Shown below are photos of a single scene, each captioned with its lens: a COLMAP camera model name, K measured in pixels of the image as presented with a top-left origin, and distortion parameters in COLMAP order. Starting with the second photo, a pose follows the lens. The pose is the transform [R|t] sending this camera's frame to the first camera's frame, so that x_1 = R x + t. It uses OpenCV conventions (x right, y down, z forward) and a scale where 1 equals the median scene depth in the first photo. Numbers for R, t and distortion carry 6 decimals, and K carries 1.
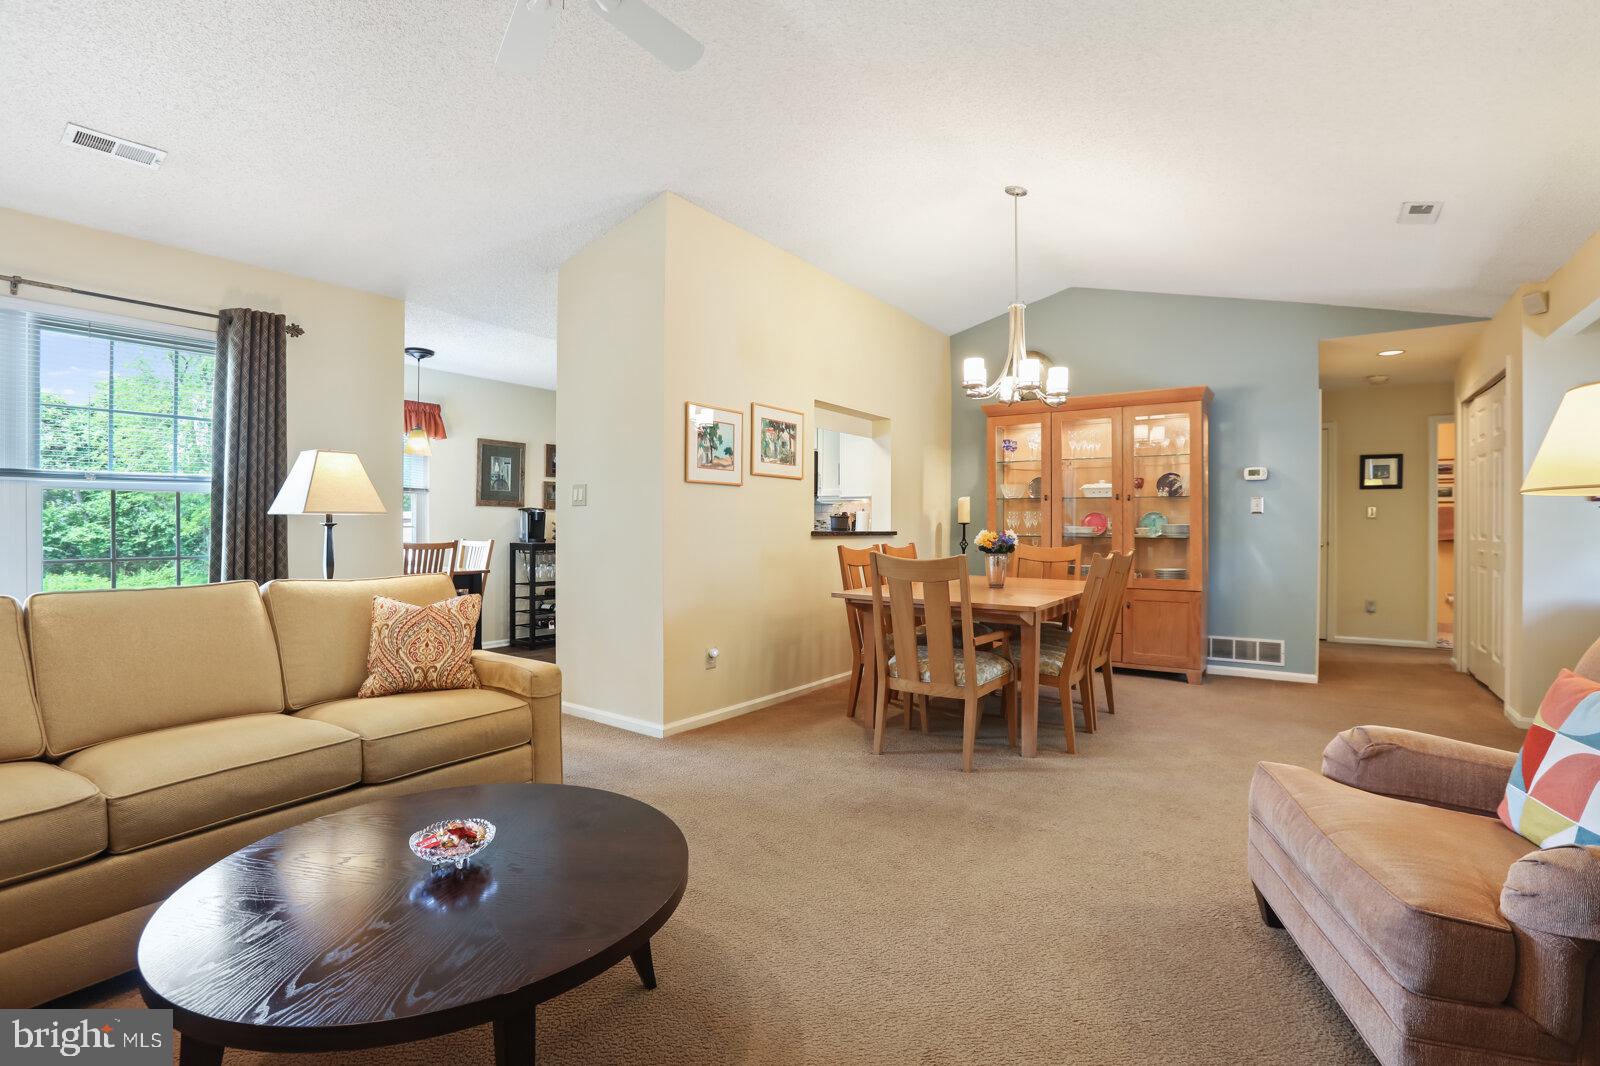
lens RADIAL K [[755.4, 0, 793.4], [0, 755.4, 531.4], [0, 0, 1]] dist [-0.029767, 0.007577]
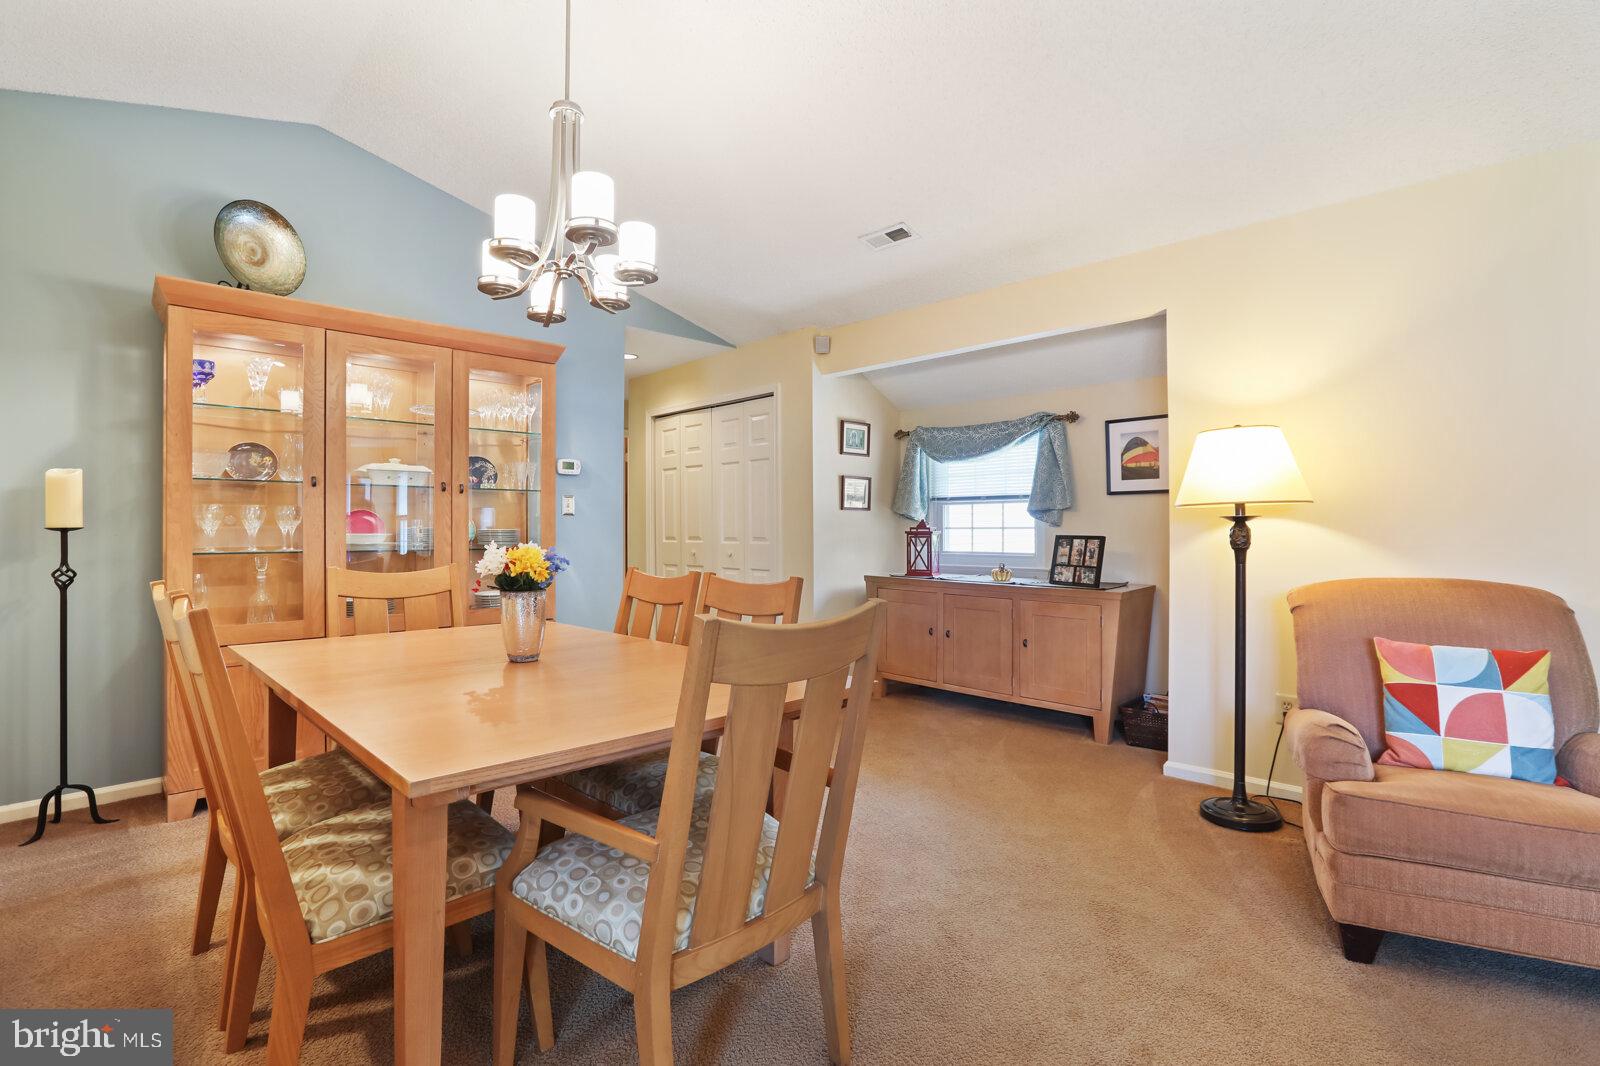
lens RADIAL K [[755.4, 0, 797.6], [0, 755.4, 524.6], [0, 0, 1]] dist [-0.029767, 0.007577]
pose [[0.183276, 0.003515, 0.983055, -0.143129], [0.007788, 0.999957, -0.005027, -0.008401], [-0.983031, 0.008577, 0.183240, 0.595352]]
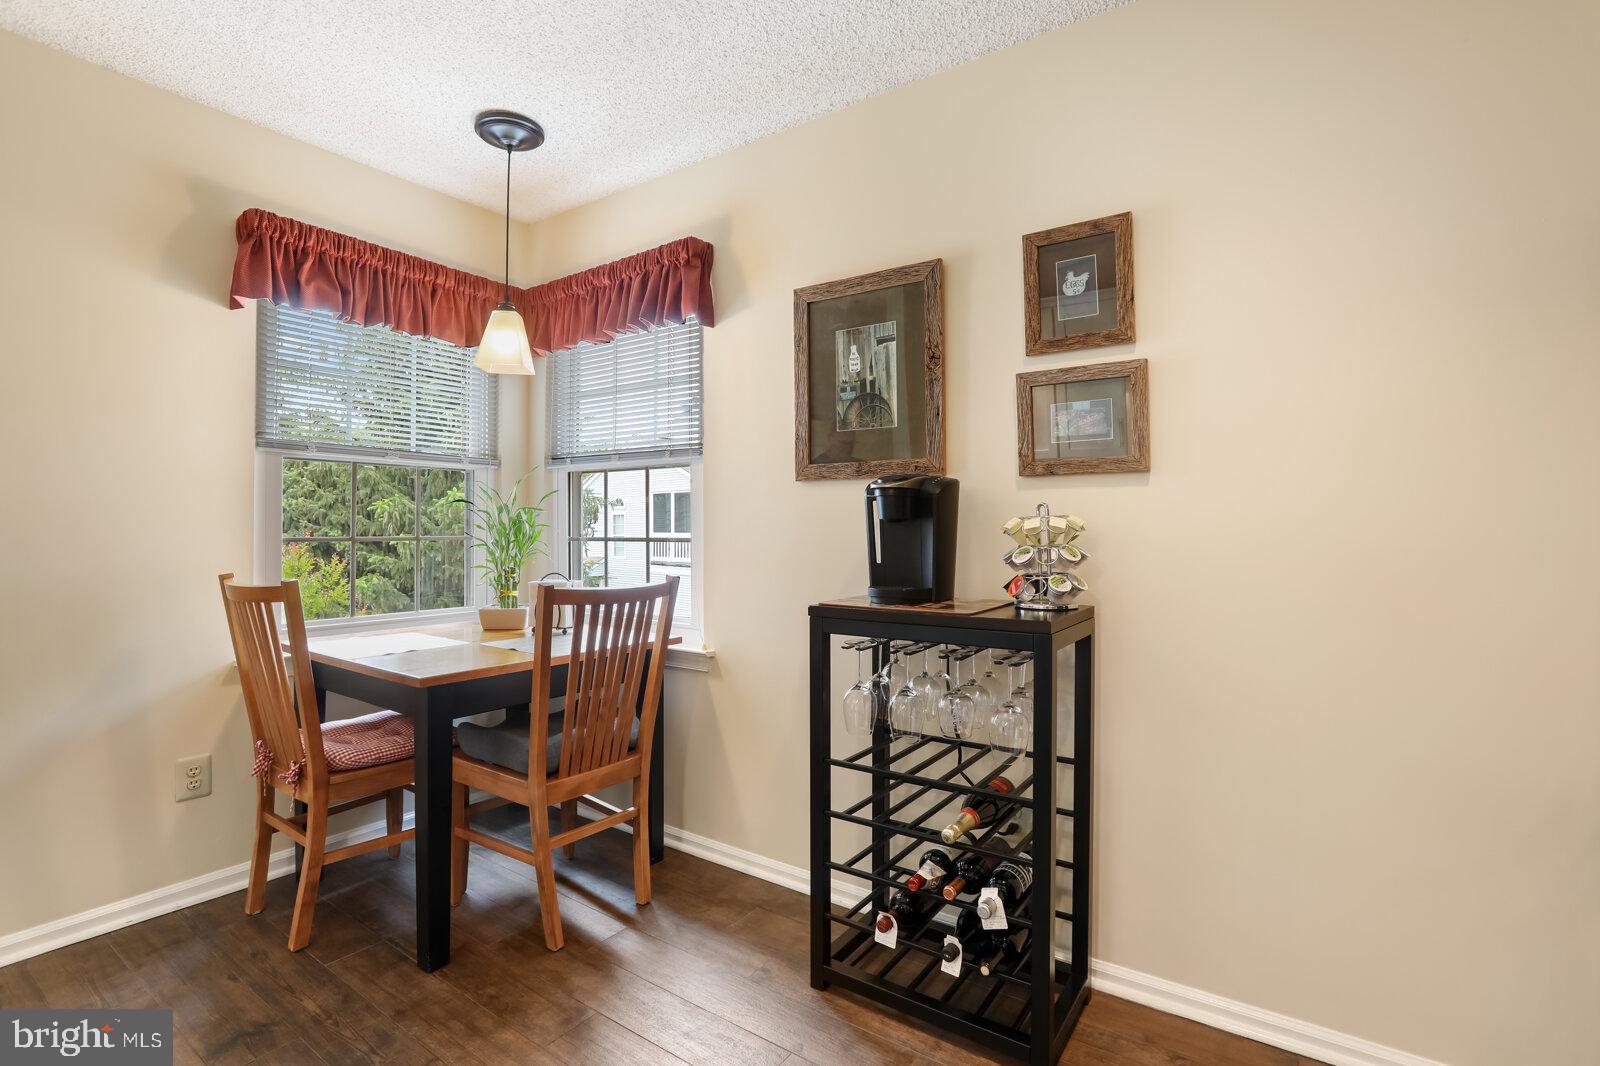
lens RADIAL K [[755.4, 0, 797.9], [0, 755.4, 519.7], [0, 0, 1]] dist [-0.029767, 0.007577]
pose [[0.005621, -0.011837, -0.999914, -0.078495], [-0.008044, 0.999897, -0.011882, -0.013313], [0.999952, 0.008110, 0.005525, 1.149532]]
